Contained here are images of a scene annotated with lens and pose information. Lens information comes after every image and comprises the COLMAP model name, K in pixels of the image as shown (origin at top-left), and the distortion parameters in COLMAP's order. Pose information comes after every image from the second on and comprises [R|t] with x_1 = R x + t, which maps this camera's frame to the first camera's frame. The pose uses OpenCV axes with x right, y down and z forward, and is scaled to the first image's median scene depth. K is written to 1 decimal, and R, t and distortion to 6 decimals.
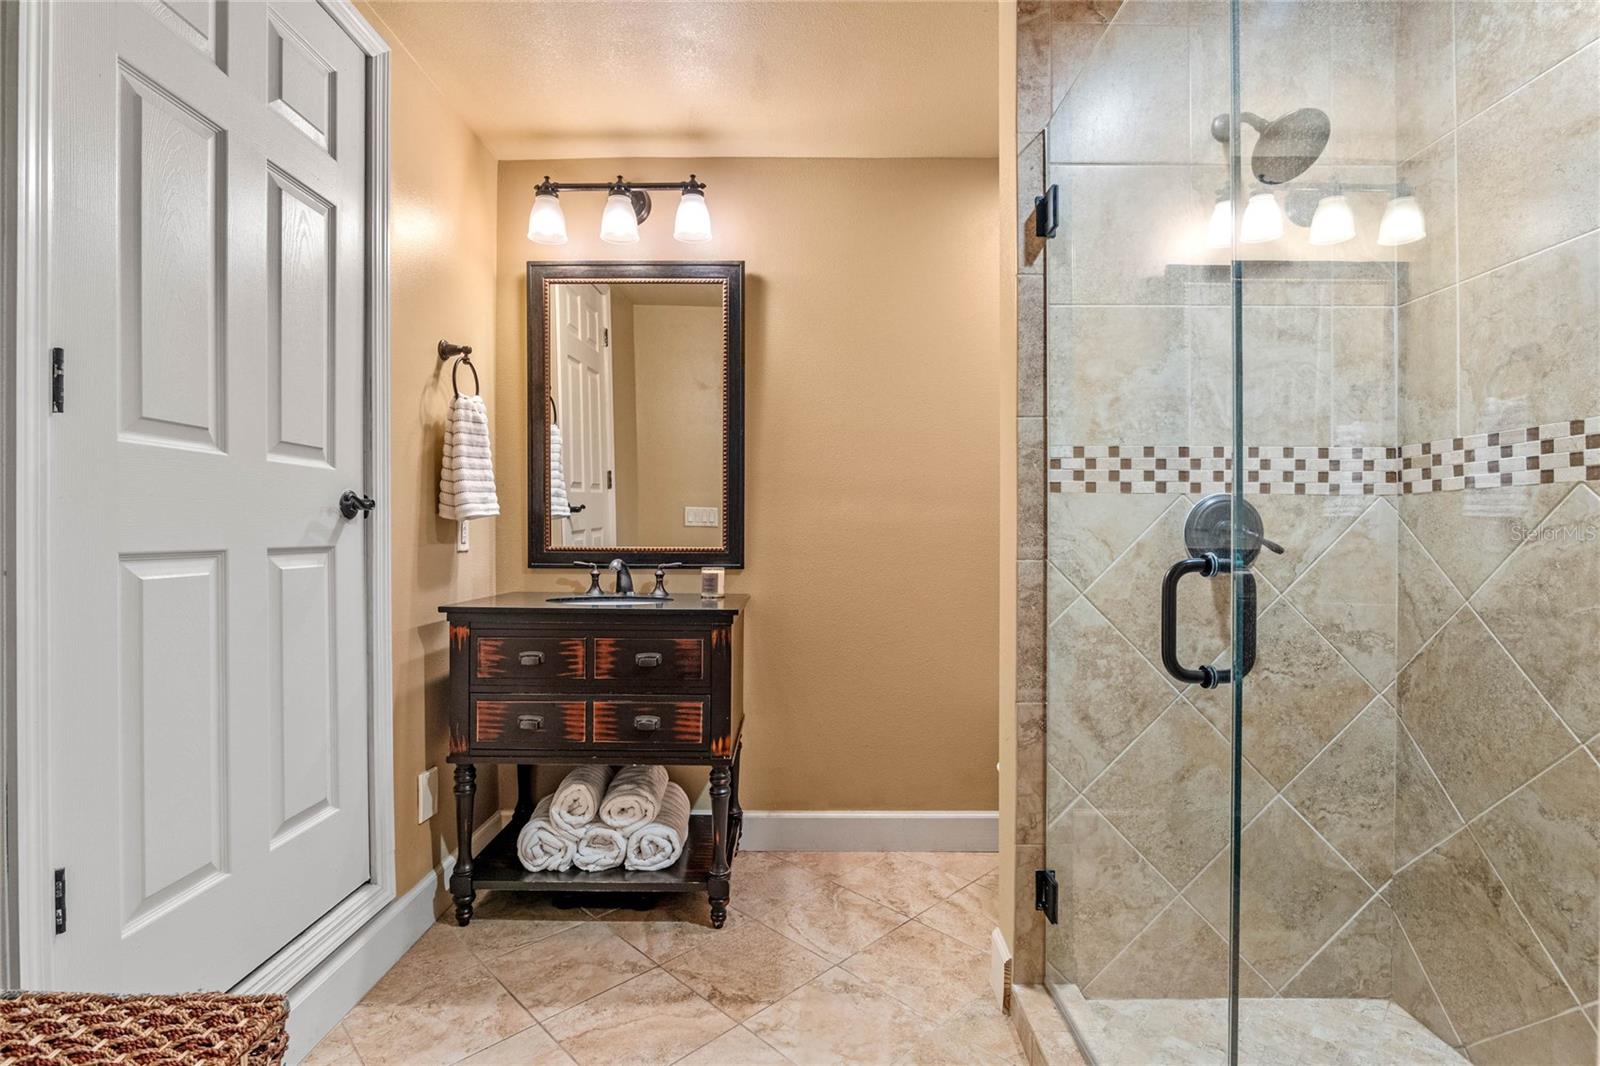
lens RADIAL K [[740.5, 0, 797.5], [0, 740.5, 533.3], [0, 0, 1]] dist [-0.021315, 0.004724]
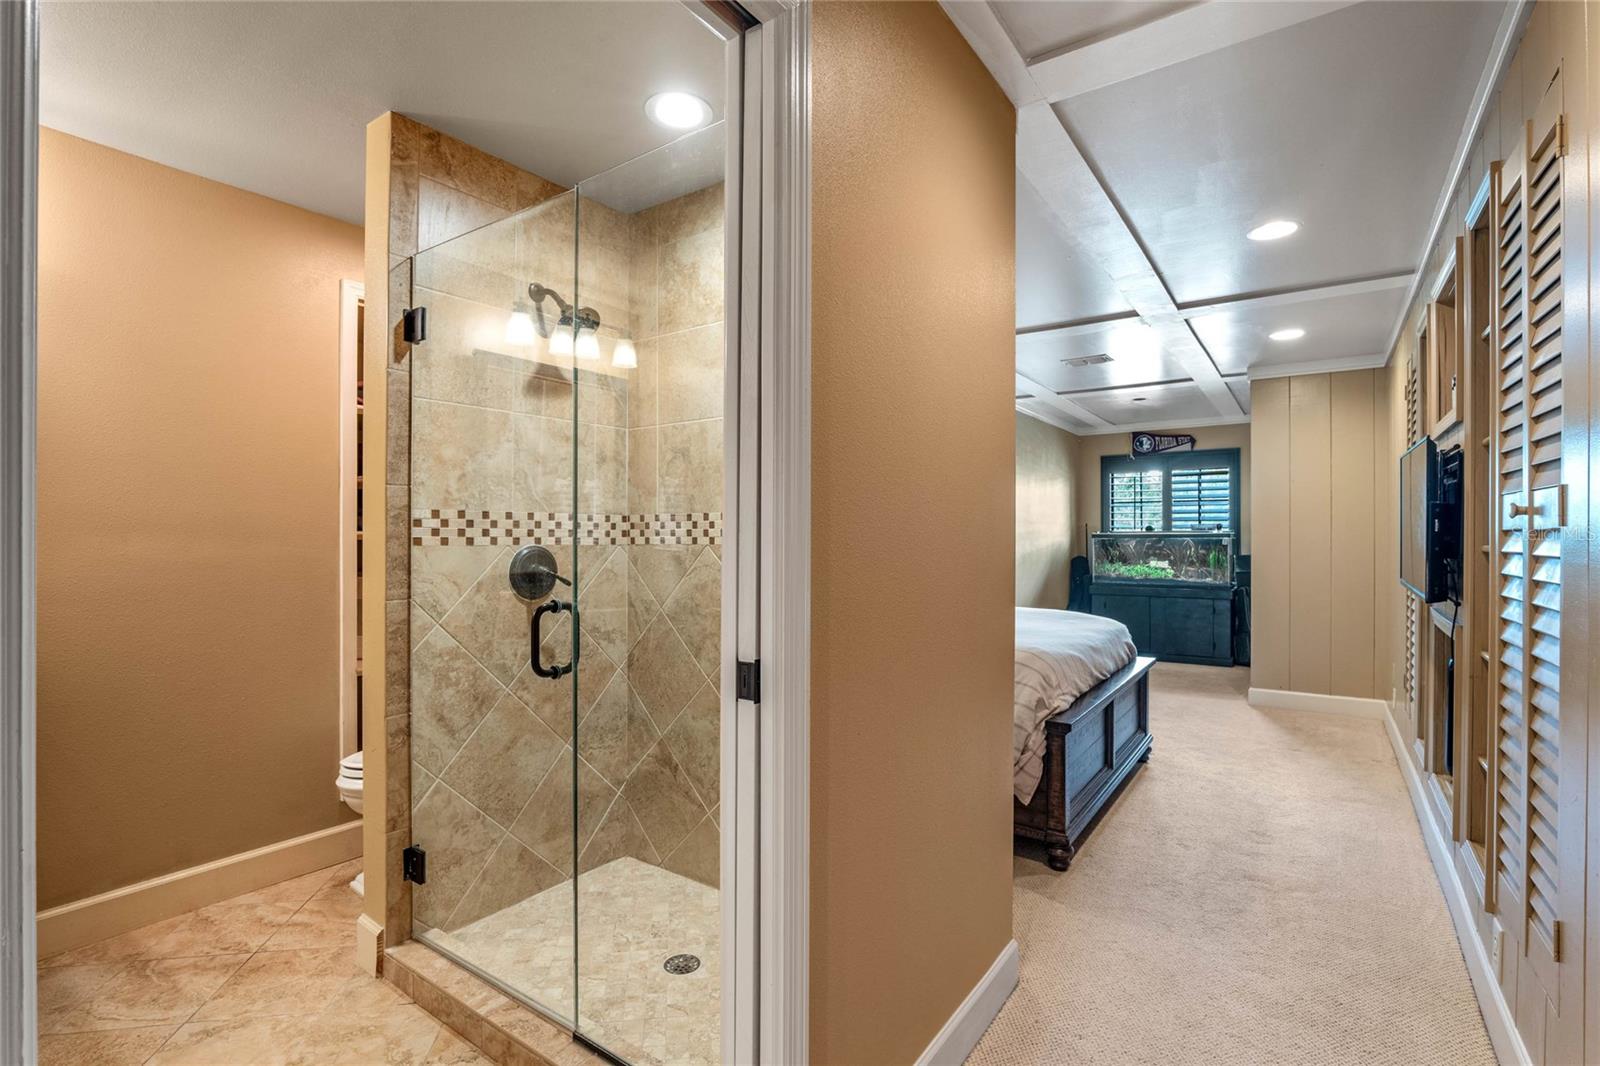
lens RADIAL K [[740.5, 0, 803.6], [0, 740.5, 534.2], [0, 0, 1]] dist [-0.021315, 0.004724]
pose [[0.572247, 0.002290, 0.820078, -0.307903], [0.000766, 0.999994, -0.003327, -0.070247], [-0.820081, 0.002532, 0.572242, -0.266577]]
